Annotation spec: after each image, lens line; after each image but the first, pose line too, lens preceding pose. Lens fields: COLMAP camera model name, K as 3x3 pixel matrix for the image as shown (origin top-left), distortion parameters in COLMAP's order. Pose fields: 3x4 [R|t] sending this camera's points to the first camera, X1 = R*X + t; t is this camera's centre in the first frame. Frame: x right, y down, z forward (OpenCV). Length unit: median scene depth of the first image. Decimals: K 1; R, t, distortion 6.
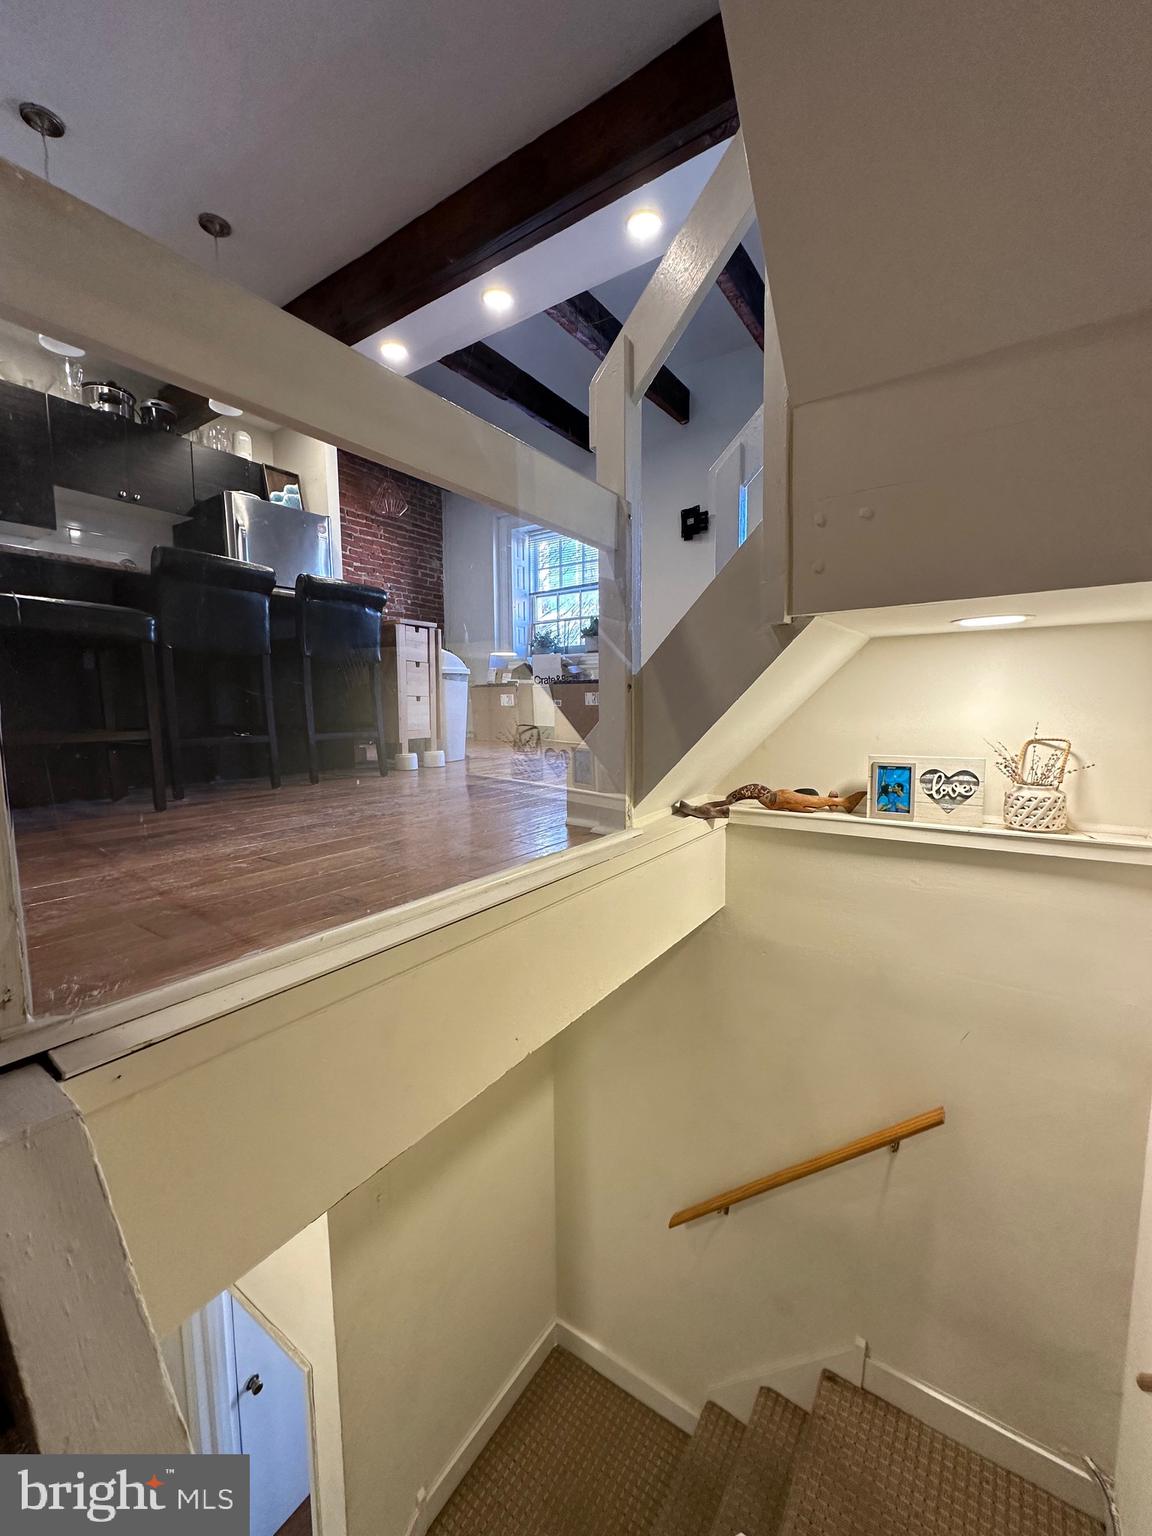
lens RADIAL K [[608.1, 0, 576.7], [0, 608.1, 764.7], [0, 0, 1]] dist [-0.001513, 0.000529]
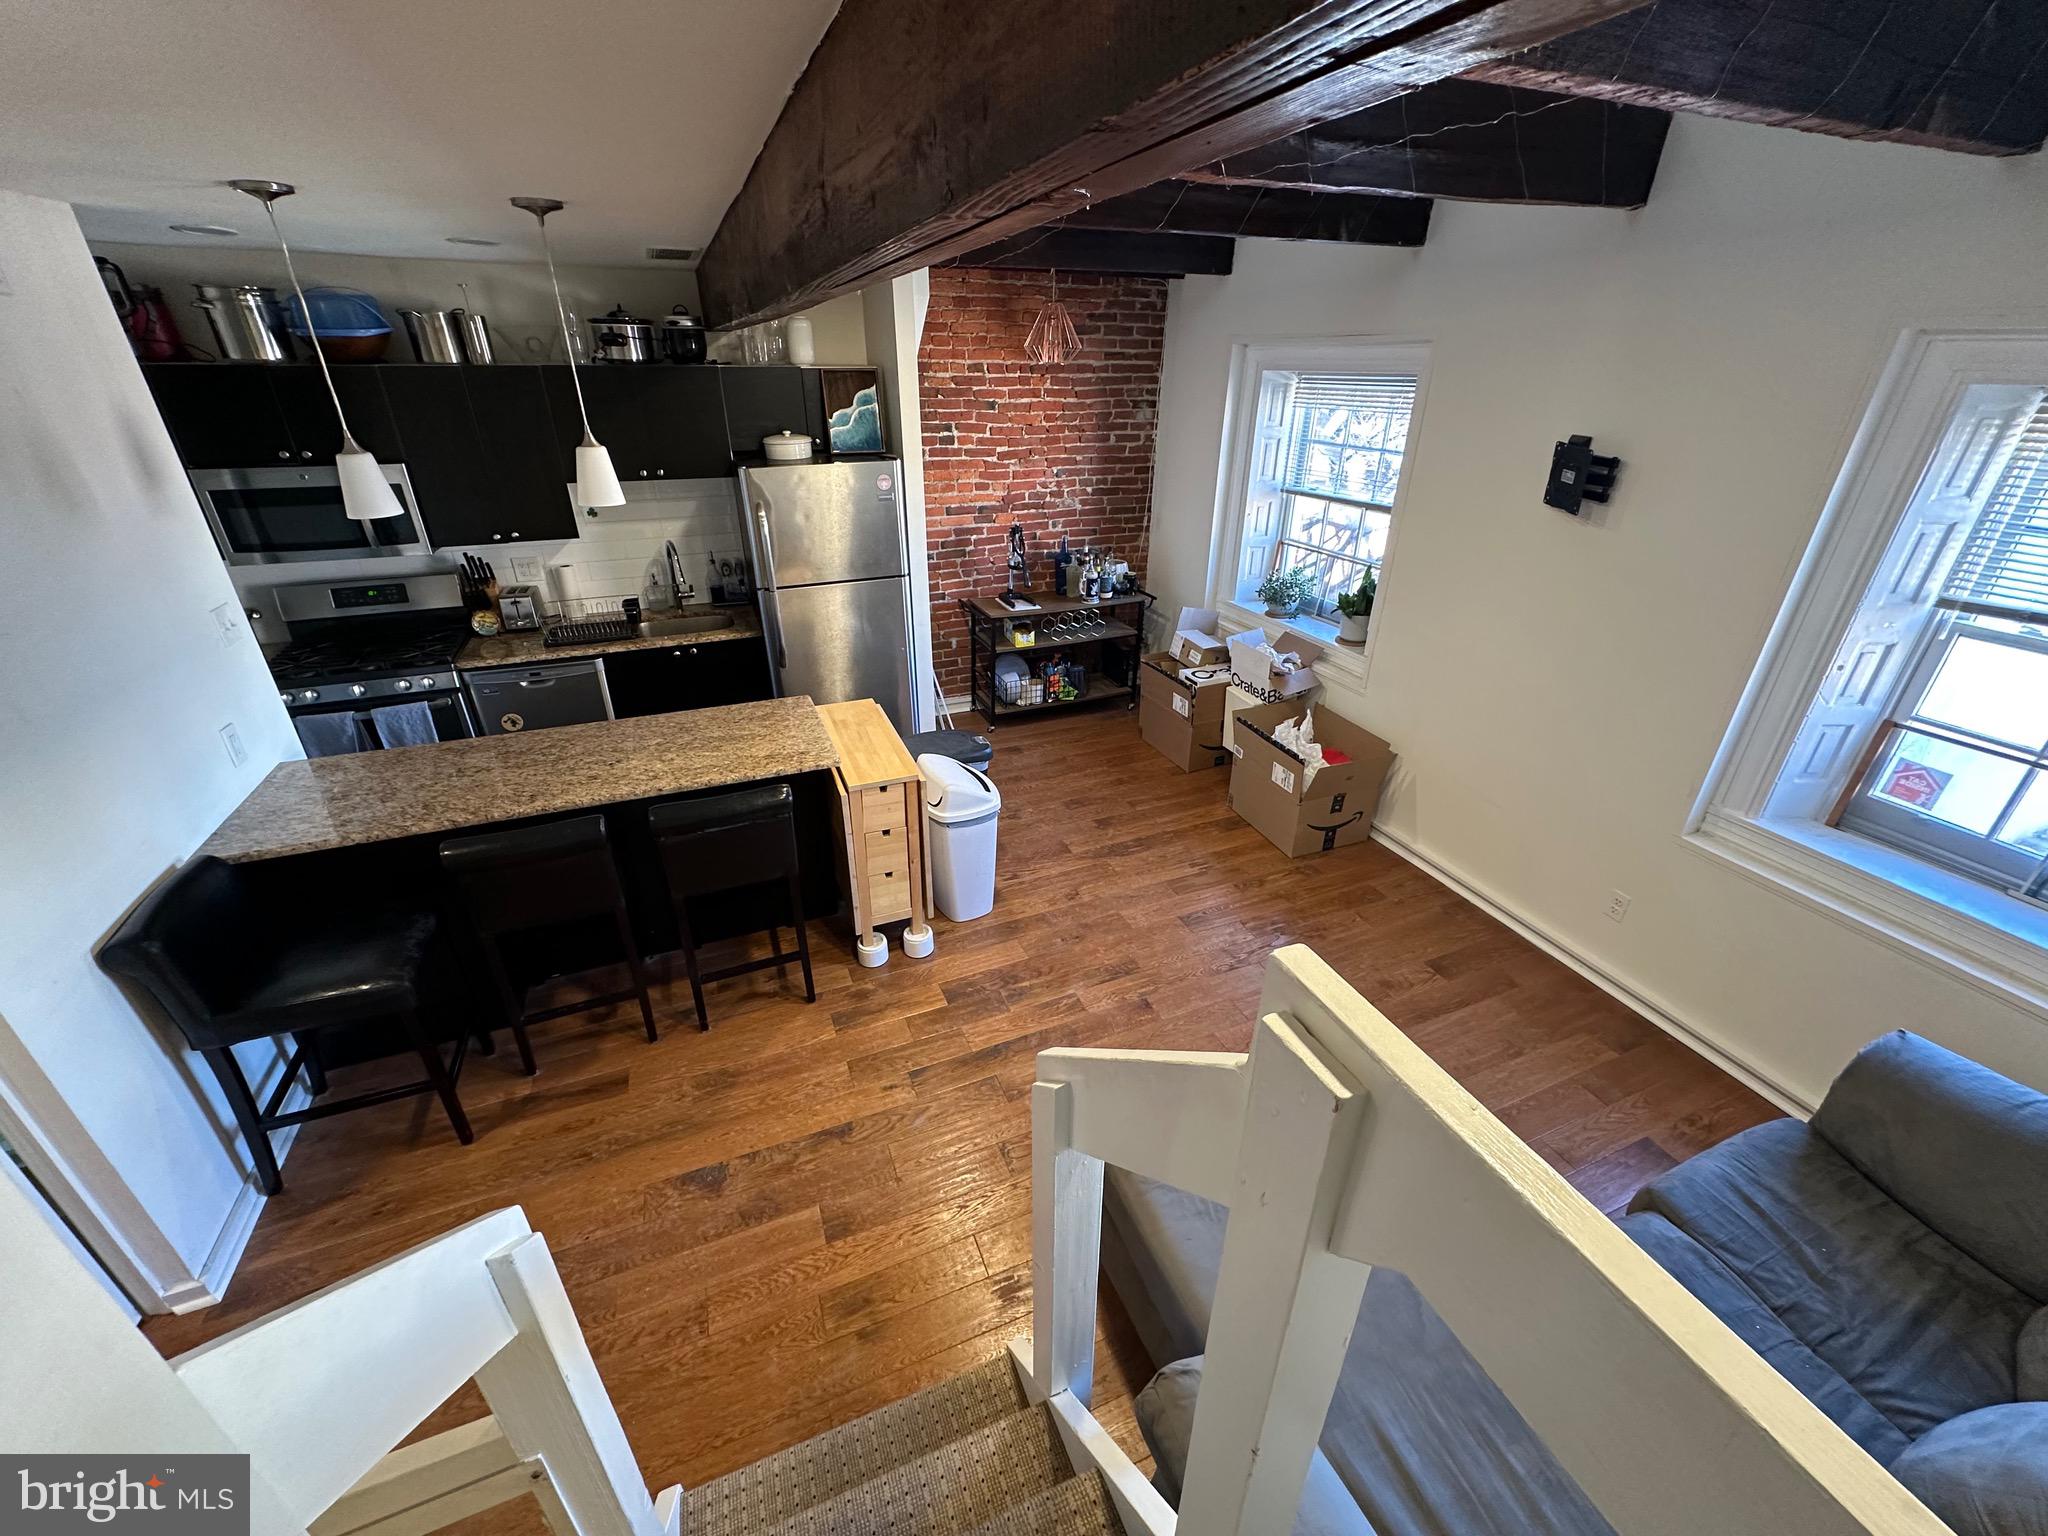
lens RADIAL K [[810.8, 0, 1019.8], [0, 810.8, 770.0], [0, 0, 1]] dist [-0.001513, 0.000529]
pose [[0.830898, 0.261270, -0.491270, 0.167480], [-0.063842, 0.921839, 0.382280, -0.336122], [0.552750, -0.286272, 0.782634, 0.223220]]
